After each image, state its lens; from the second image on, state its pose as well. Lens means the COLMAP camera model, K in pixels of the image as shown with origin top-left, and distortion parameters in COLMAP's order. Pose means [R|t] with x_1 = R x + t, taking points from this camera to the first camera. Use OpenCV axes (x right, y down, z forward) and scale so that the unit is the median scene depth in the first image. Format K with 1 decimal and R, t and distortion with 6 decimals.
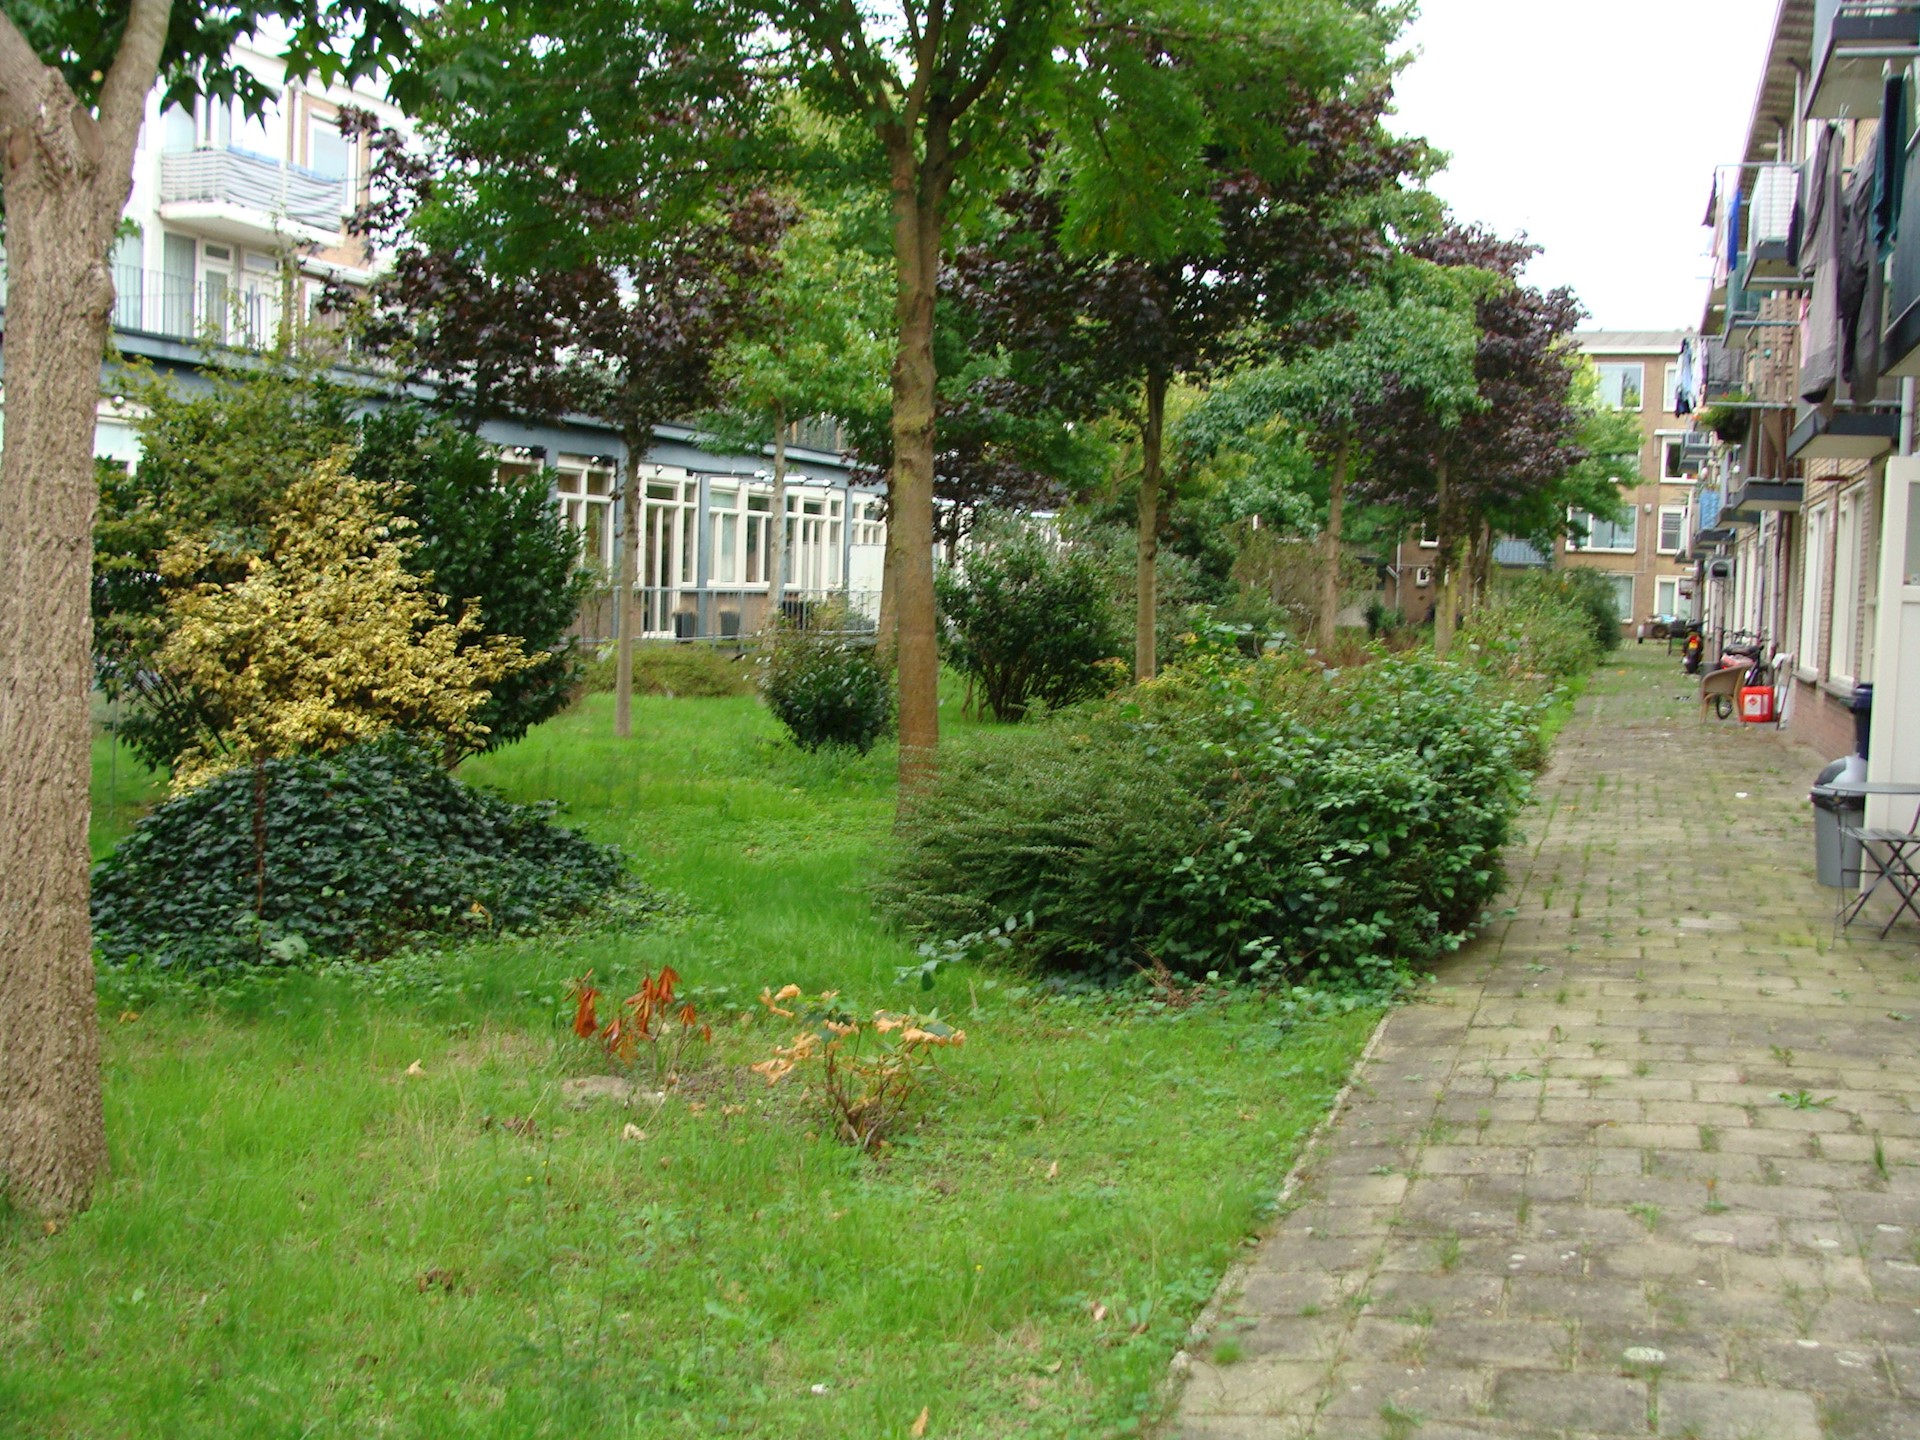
lens RADIAL K [[2140.4, 0, 968.4], [0, 2140.4, 767.5], [0, 0, 1]] dist [-0.204460, 0.266304]
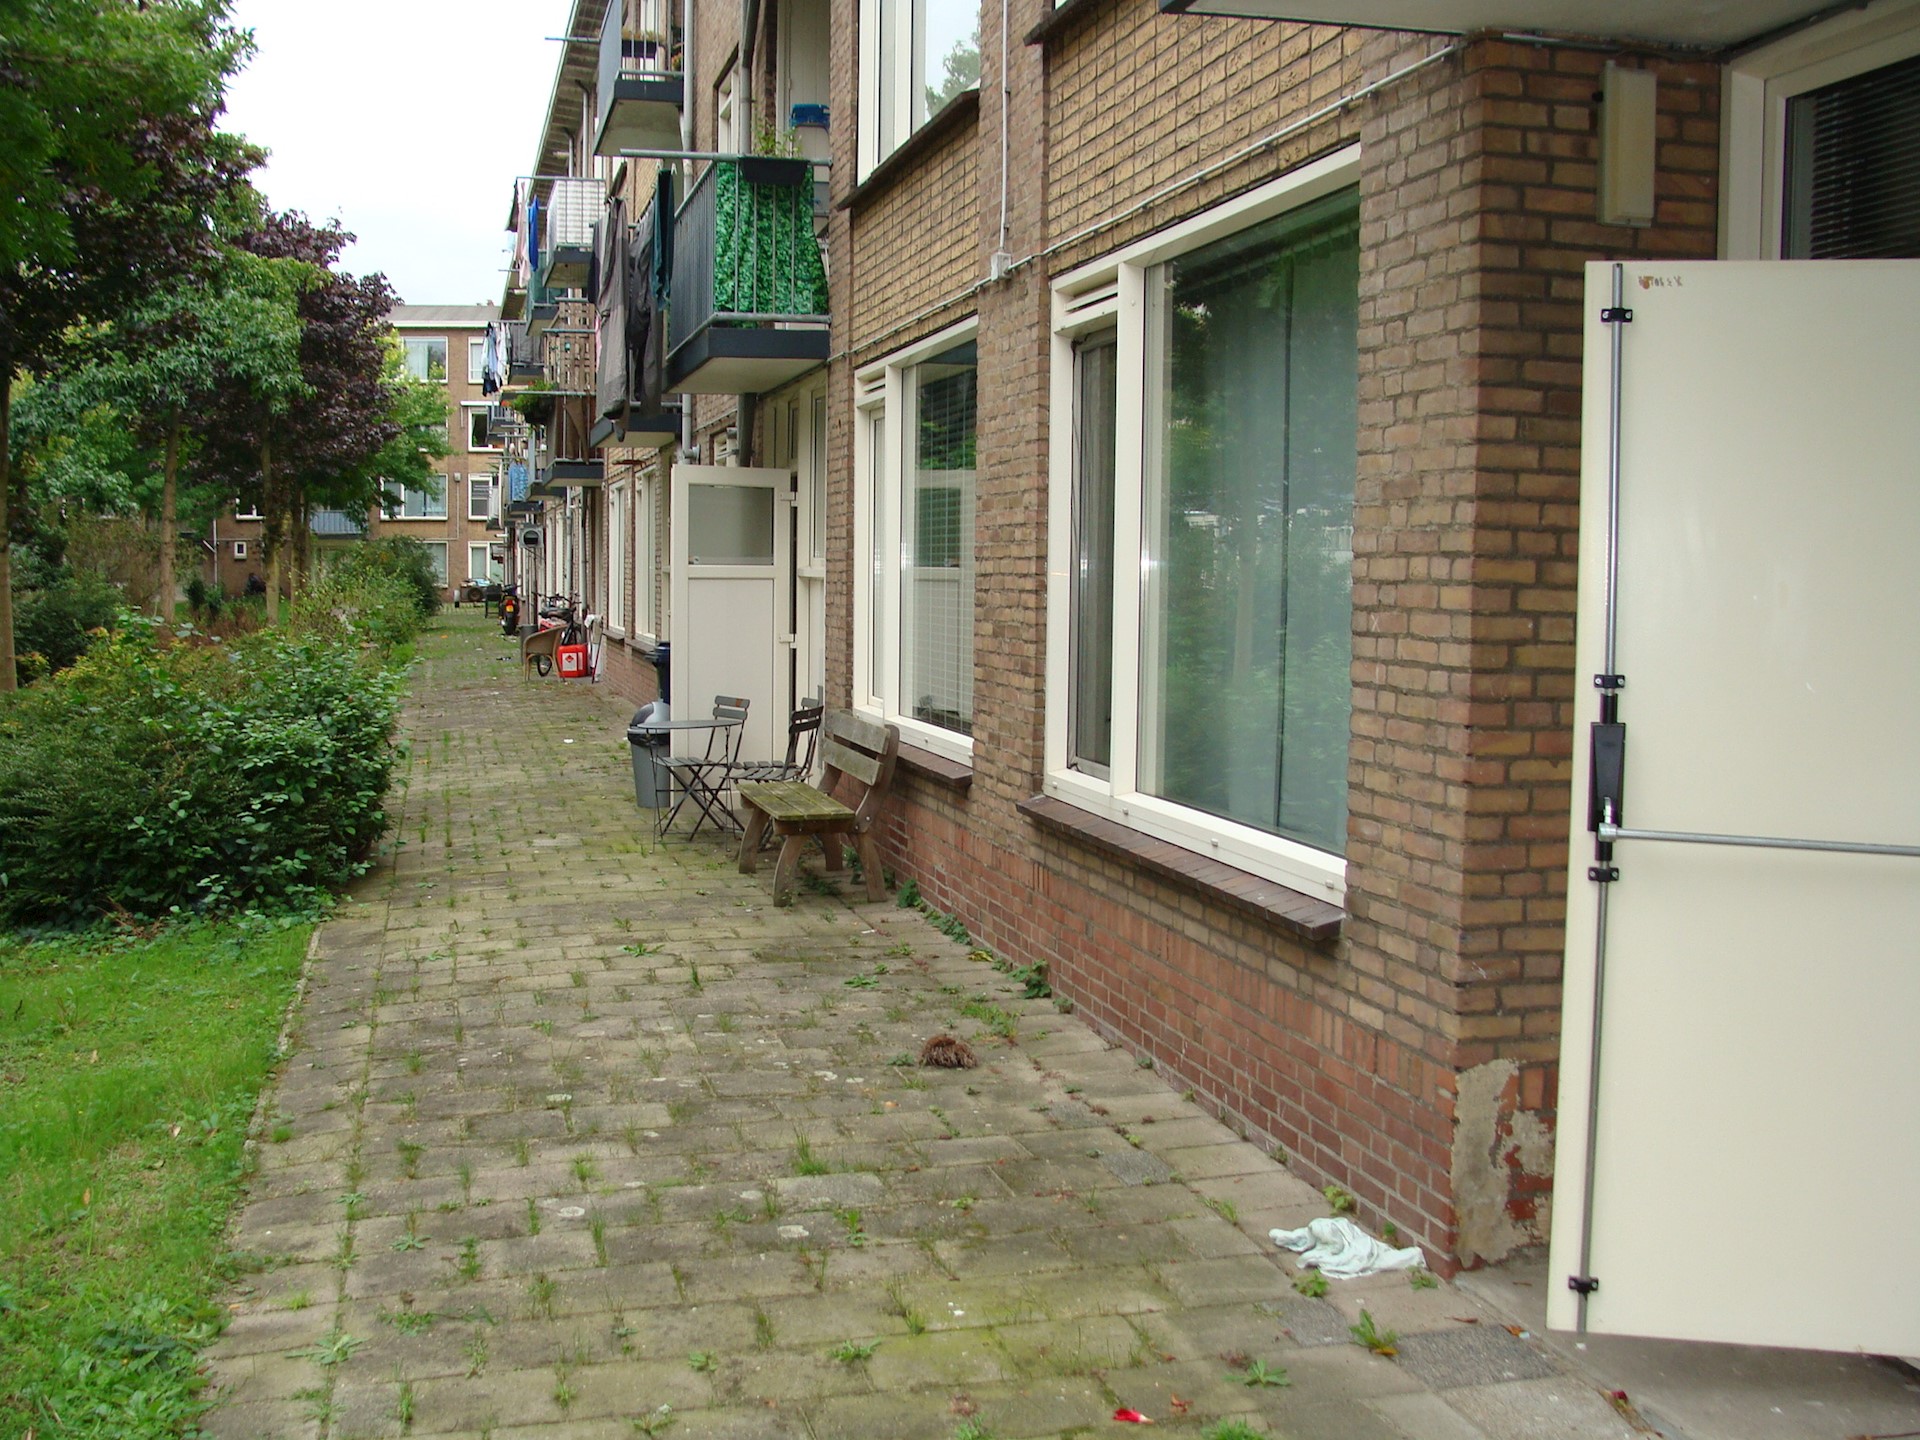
lens RADIAL K [[2140.4, 0, 968.4], [0, 2140.4, 767.5], [0, 0, 1]] dist [-0.204460, 0.266304]
pose [[0.852941, -0.069036, 0.517423, -0.085696], [0.060385, 0.997611, 0.033563, 0.002754], [-0.518503, 0.002618, 0.855072, -0.202671]]
